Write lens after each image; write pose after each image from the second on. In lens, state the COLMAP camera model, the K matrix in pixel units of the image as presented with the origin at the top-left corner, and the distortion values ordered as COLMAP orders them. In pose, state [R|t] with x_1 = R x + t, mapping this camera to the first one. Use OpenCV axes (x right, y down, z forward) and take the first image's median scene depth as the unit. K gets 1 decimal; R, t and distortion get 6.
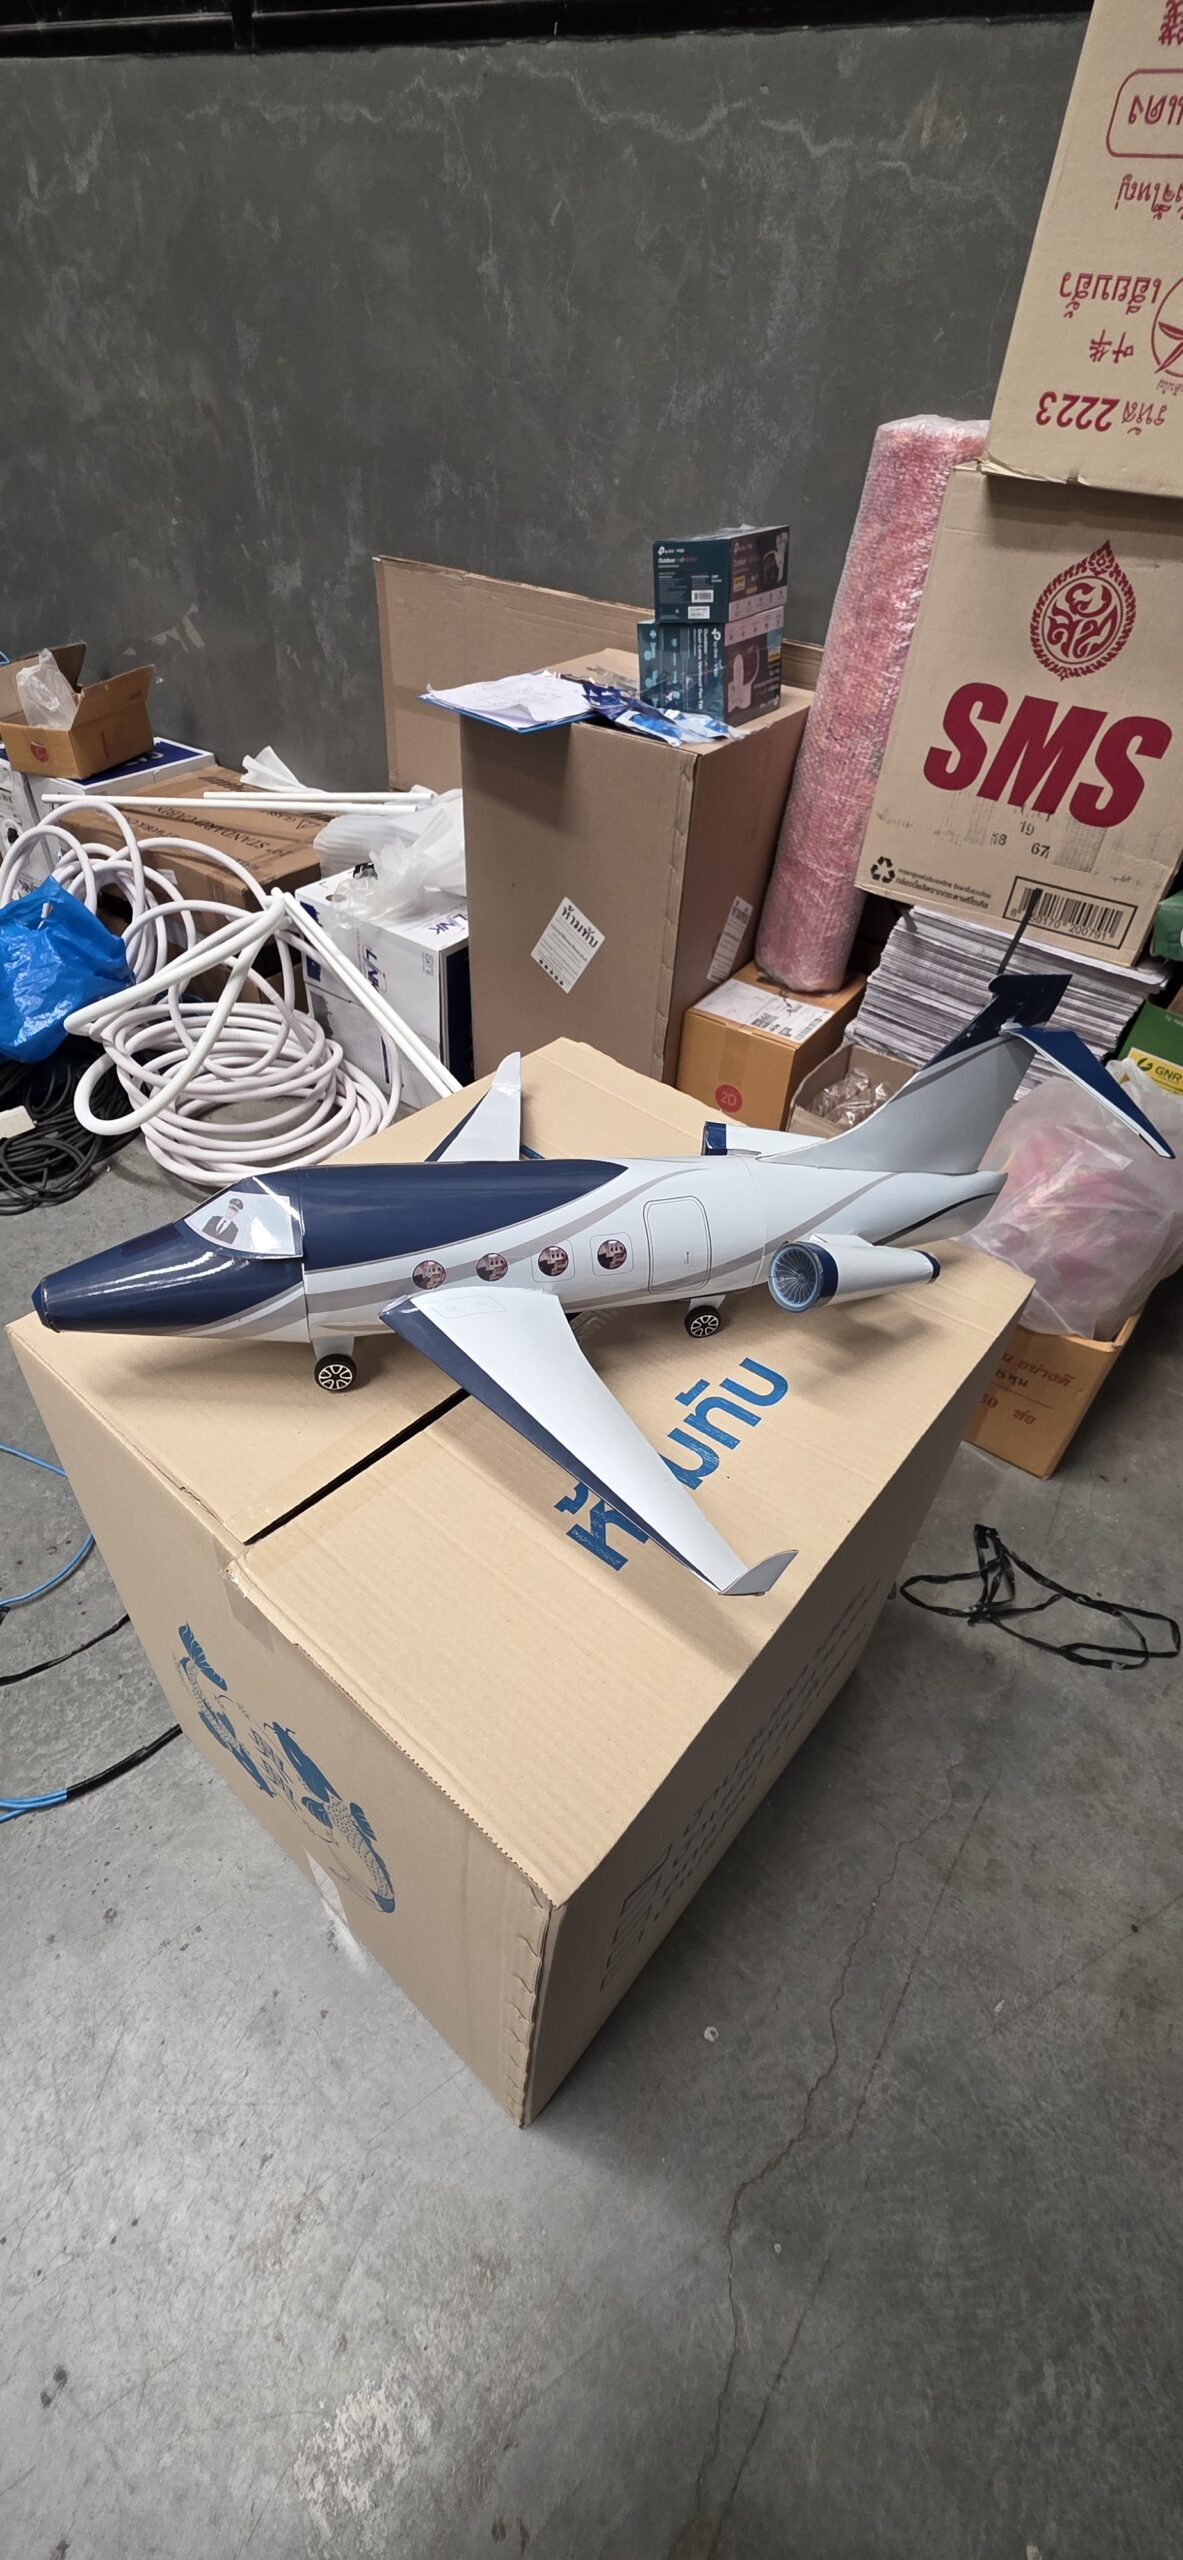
lens RADIAL K [[1032.8, 0, 600.9], [0, 1032.8, 1274.5], [0, 0, 1]] dist [0.002201, -0.000739]
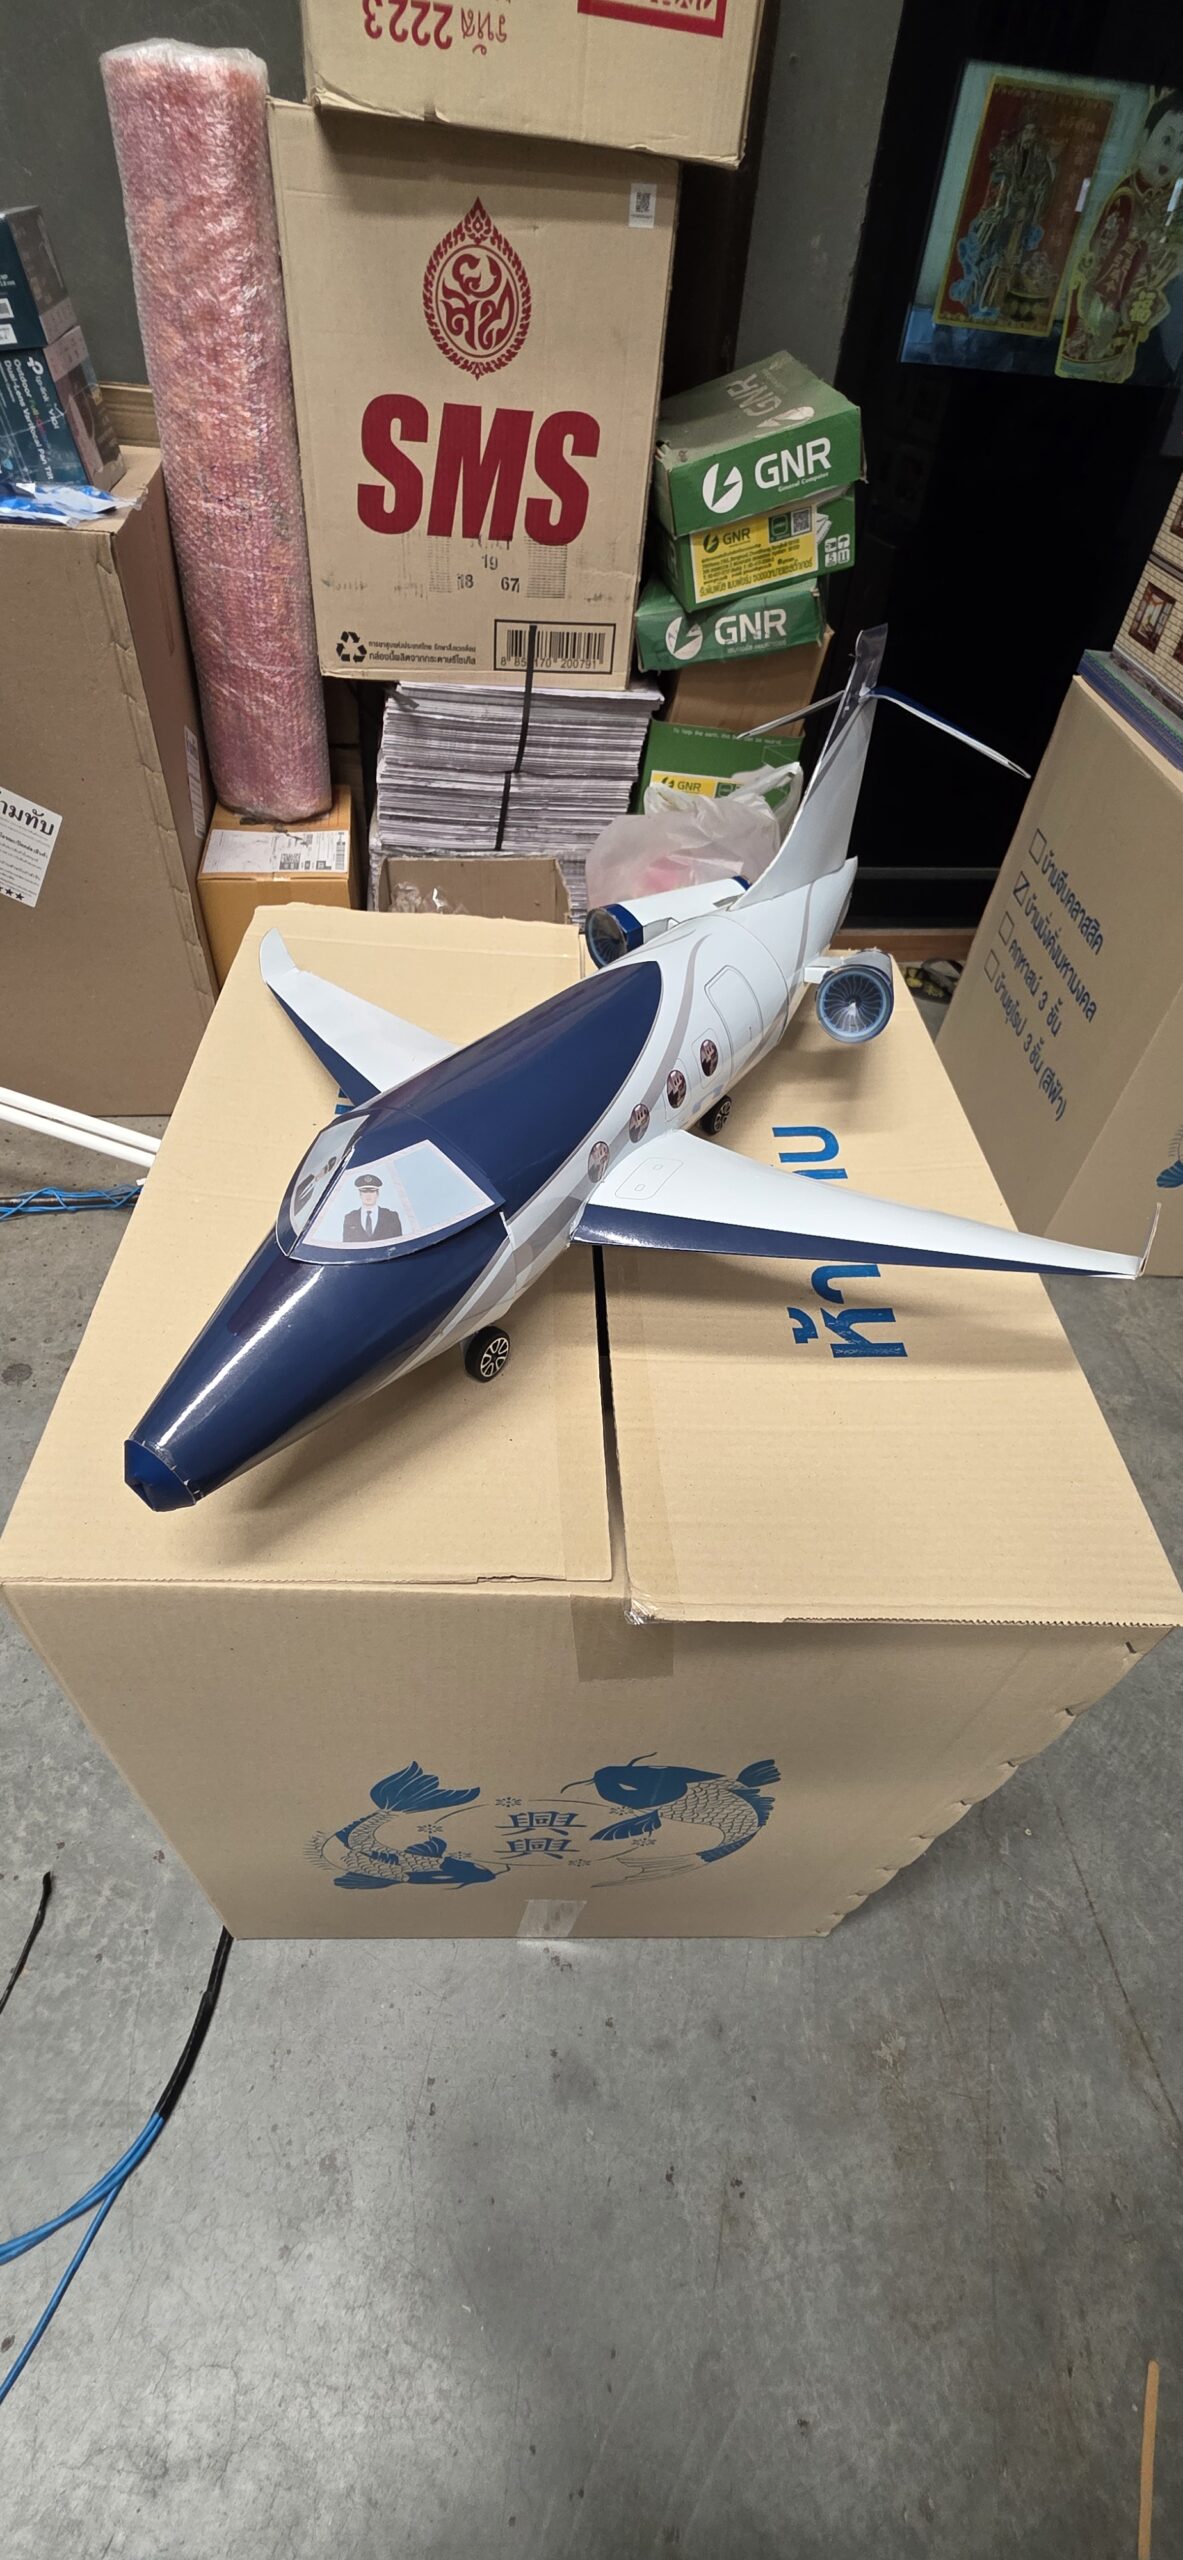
lens RADIAL K [[1032.8, 0, 603.5], [0, 1032.8, 1277.1], [0, 0, 1]] dist [0.002201, -0.000739]
pose [[0.744873, -0.484843, 0.458357, -0.252667], [0.420067, 0.874519, 0.242404, -0.049589], [-0.518370, 0.011980, 0.855072, 0.154239]]
